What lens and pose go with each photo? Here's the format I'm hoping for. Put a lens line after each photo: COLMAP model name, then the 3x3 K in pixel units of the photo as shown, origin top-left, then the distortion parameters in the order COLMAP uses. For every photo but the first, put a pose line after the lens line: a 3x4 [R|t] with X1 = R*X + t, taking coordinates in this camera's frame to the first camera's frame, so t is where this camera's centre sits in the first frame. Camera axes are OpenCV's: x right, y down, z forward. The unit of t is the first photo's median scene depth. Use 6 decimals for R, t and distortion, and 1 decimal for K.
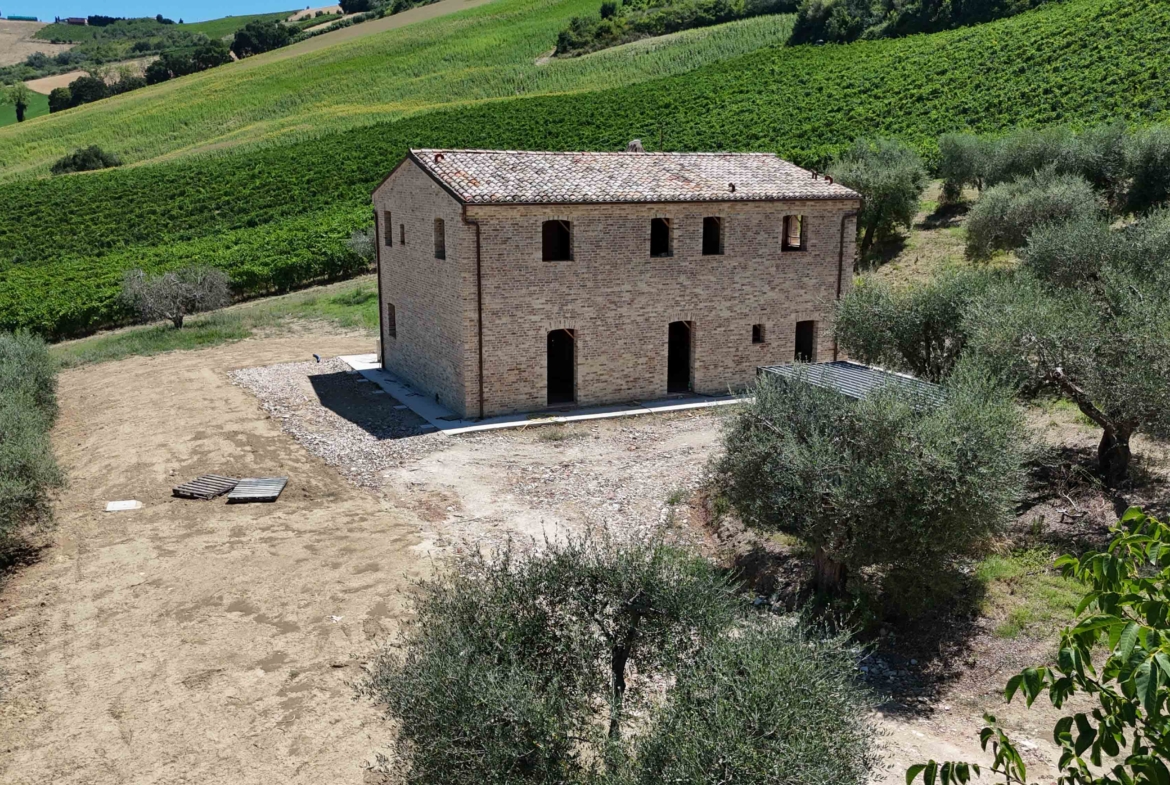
lens RADIAL K [[1032.6, 0, 588.6], [0, 1032.6, 392.0], [0, 0, 1]] dist [0.071594, -0.077952]
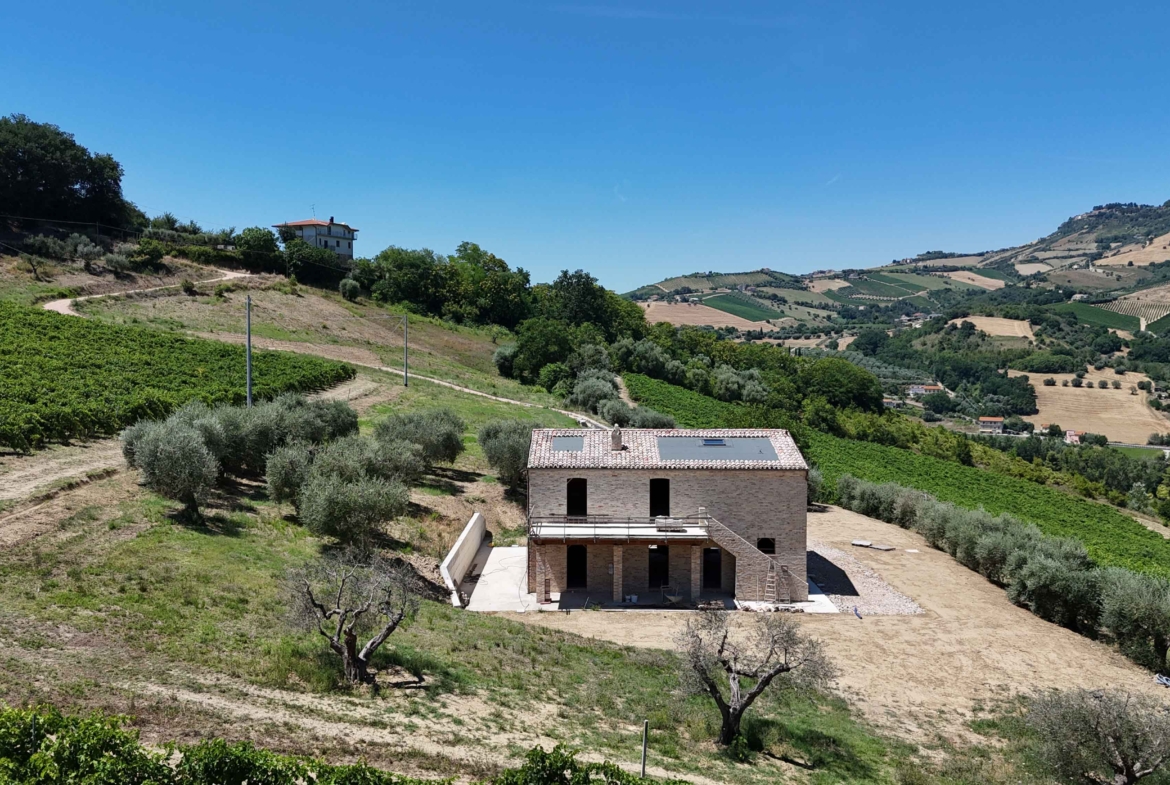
lens RADIAL K [[1032.6, 0, 588.7], [0, 1032.6, 391.1], [0, 0, 1]] dist [0.071594, -0.077952]
pose [[-0.904598, -0.030234, 0.425191, -0.097626], [0.084414, 0.965021, 0.248211, -0.121772], [-0.417823, 0.260423, -0.870404, 0.425714]]
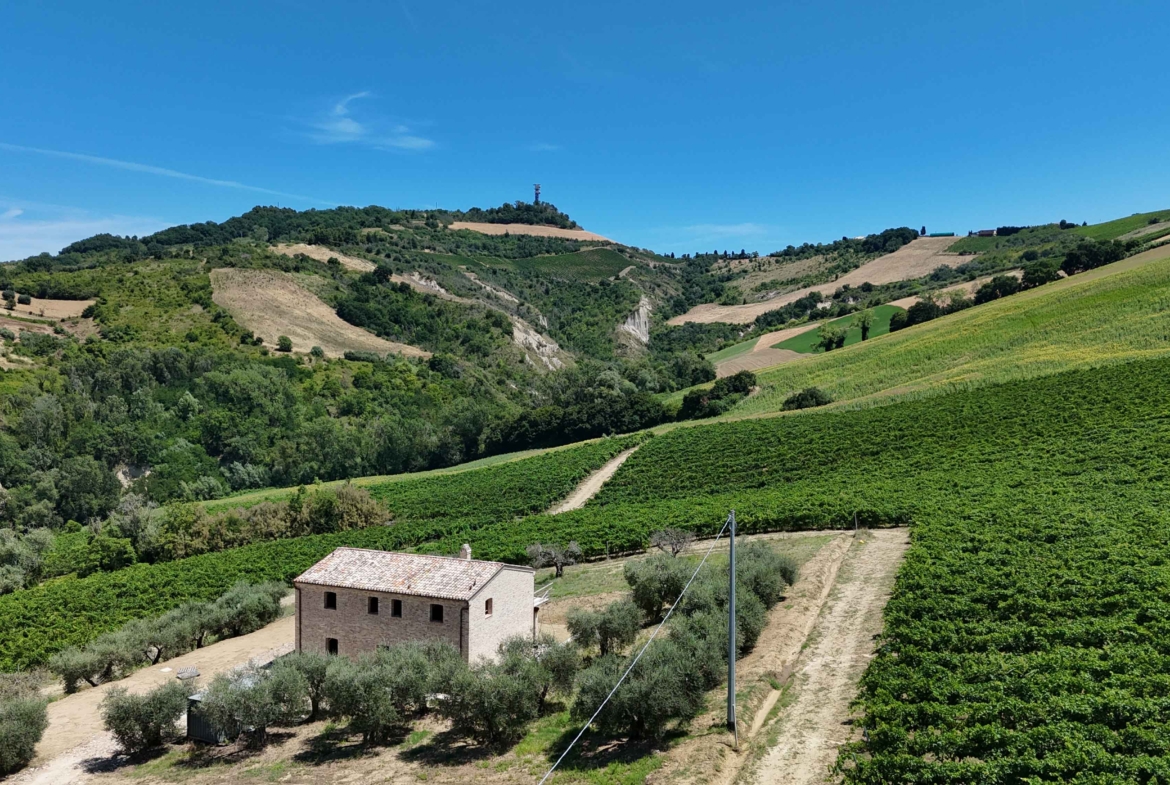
lens RADIAL K [[1032.6, 0, 585.6], [0, 1032.6, 395.5], [0, 0, 1]] dist [0.071594, -0.077952]
pose [[0.665582, 0.040534, -0.745223, 0.317769], [-0.163177, 0.982269, -0.092311, -0.072611], [0.728268, 0.183043, 0.660395, -0.034762]]
